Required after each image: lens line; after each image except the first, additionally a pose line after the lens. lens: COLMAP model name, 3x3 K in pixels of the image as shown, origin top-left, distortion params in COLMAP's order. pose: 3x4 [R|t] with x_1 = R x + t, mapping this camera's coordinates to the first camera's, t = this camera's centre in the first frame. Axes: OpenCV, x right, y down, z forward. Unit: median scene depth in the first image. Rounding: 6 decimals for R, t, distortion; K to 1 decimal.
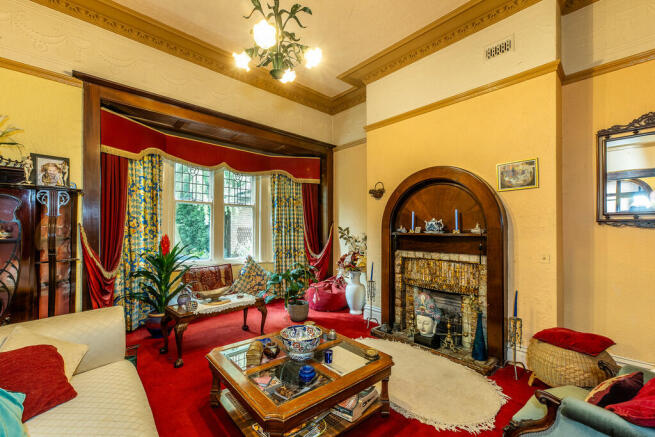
lens RADIAL K [[274.8, 0, 328.8], [0, 274.8, 221.7], [0, 0, 1]] dist [0.000586, 0.000112]
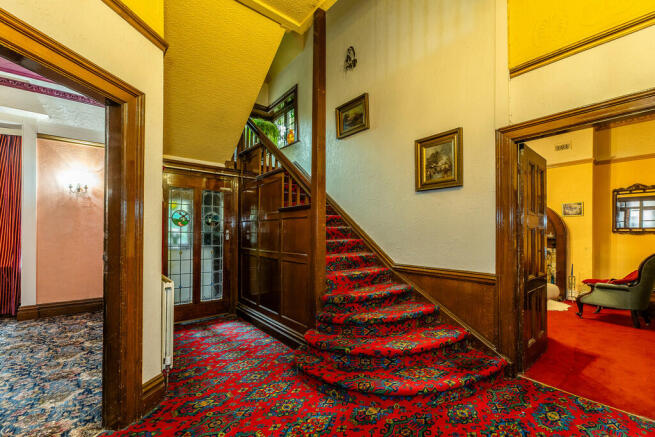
lens RADIAL K [[274.8, 0, 326.5], [0, 274.8, 230.7], [0, 0, 1]] dist [0.000586, 0.000112]
pose [[0.998124, -0.000162, -0.061222, -1.085754], [0.000613, 0.999973, 0.007349, -0.023874], [0.061219, -0.007373, 0.998097, -1.239779]]
